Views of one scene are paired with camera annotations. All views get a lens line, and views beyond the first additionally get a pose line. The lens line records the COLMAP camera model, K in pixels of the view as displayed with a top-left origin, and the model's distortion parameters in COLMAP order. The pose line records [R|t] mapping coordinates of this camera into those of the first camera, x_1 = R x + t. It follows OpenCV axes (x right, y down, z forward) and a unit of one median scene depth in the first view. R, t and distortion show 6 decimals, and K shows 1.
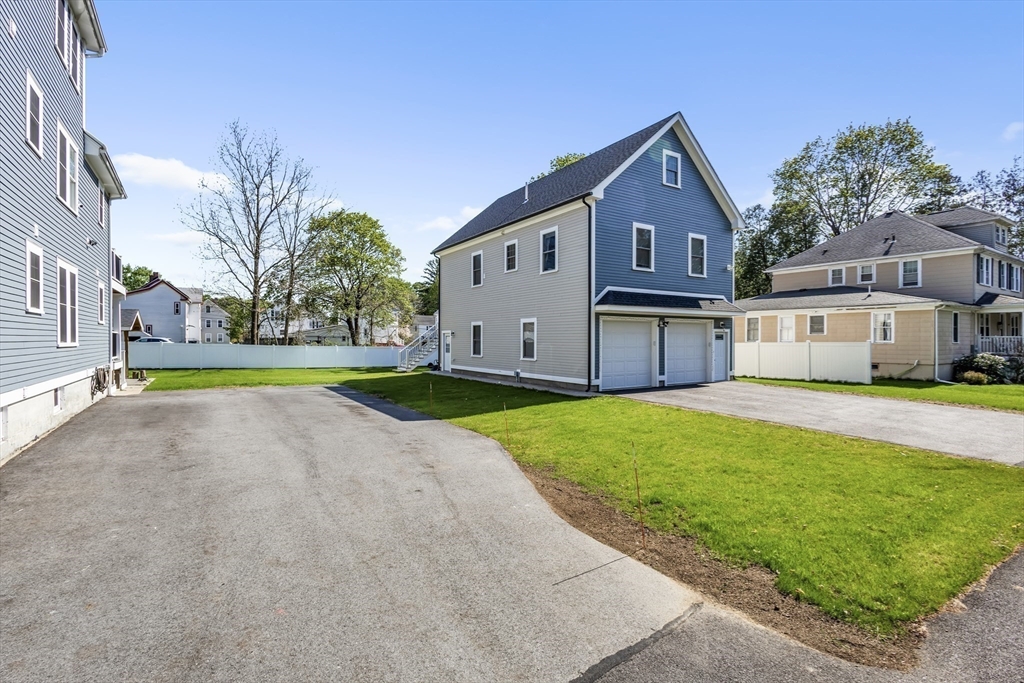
lens RADIAL K [[487.2, 0, 512.0], [0, 487.2, 341.5], [0, 0, 1]] dist [-0.002129, -0.000100]
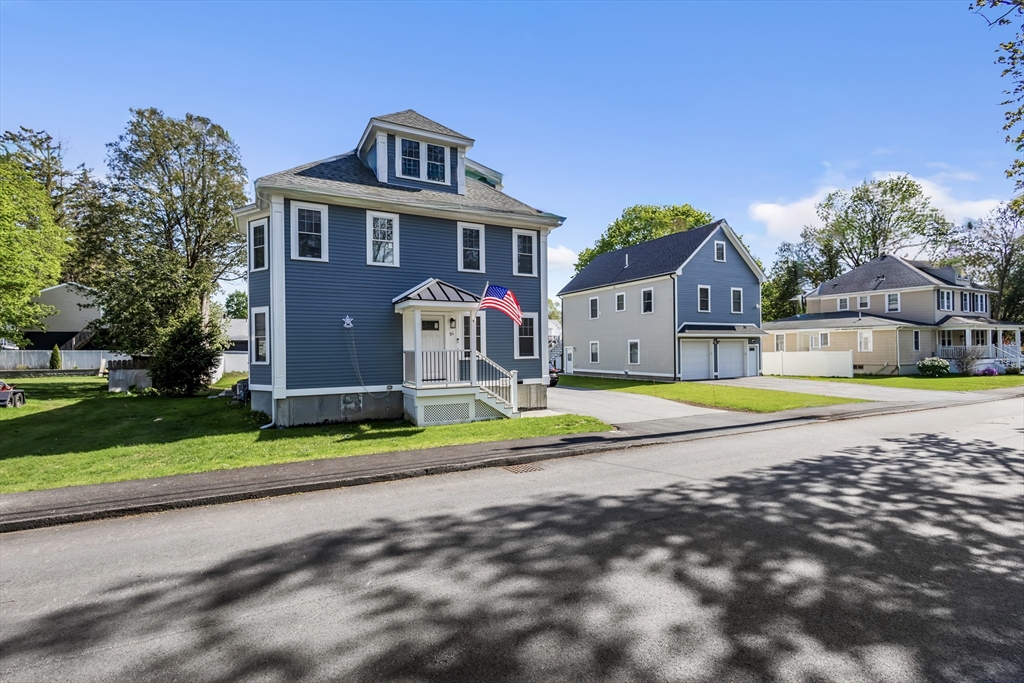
lens RADIAL K [[487.2, 0, 512.0], [0, 487.2, 341.5], [0, 0, 1]] dist [-0.002129, -0.000100]
pose [[0.995947, -0.012156, -0.089113, -0.218247], [0.010264, 0.999713, -0.021664, -0.007573], [0.089351, 0.020662, 0.995786, -0.664253]]
